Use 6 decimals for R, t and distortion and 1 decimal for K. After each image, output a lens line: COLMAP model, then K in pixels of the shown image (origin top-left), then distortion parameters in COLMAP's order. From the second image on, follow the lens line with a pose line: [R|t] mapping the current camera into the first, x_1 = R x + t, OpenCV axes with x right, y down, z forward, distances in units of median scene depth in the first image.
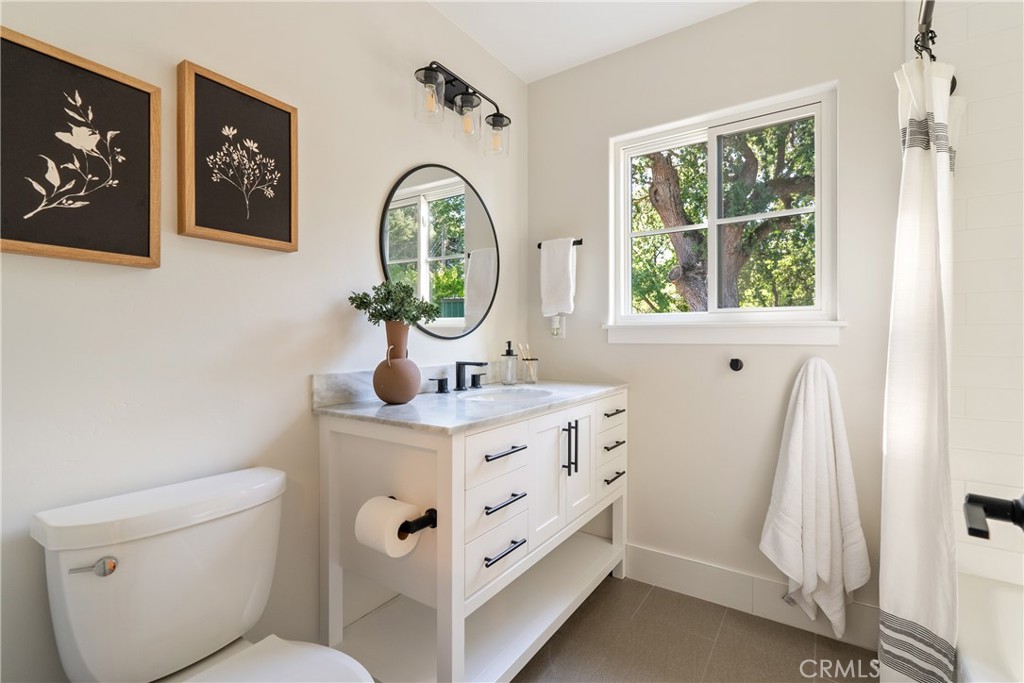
lens RADIAL K [[454.5, 0, 513.8], [0, 454.5, 335.9], [0, 0, 1]] dist [-0.003462, 0.000486]
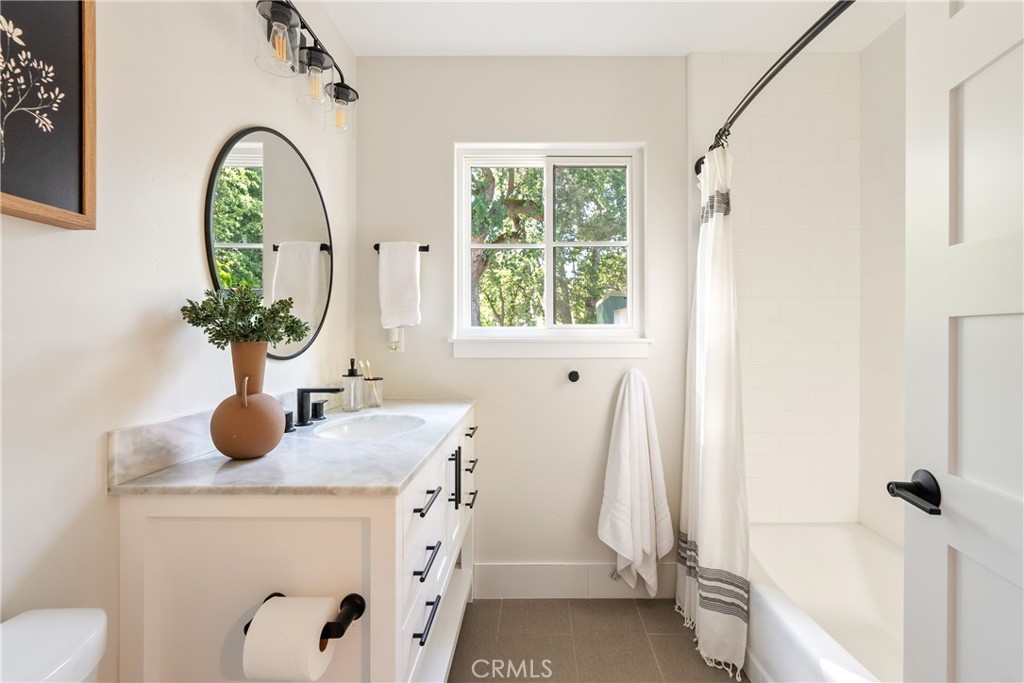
lens RADIAL K [[466.1, 0, 512.8], [0, 466.1, 332.0], [0, 0, 1]] dist [-0.003438, 0.001159]
pose [[0.832795, 0.006640, 0.553542, -0.291939], [-0.004202, 0.999975, -0.005674, -0.041476], [-0.553566, 0.002400, 0.832802, 0.150373]]
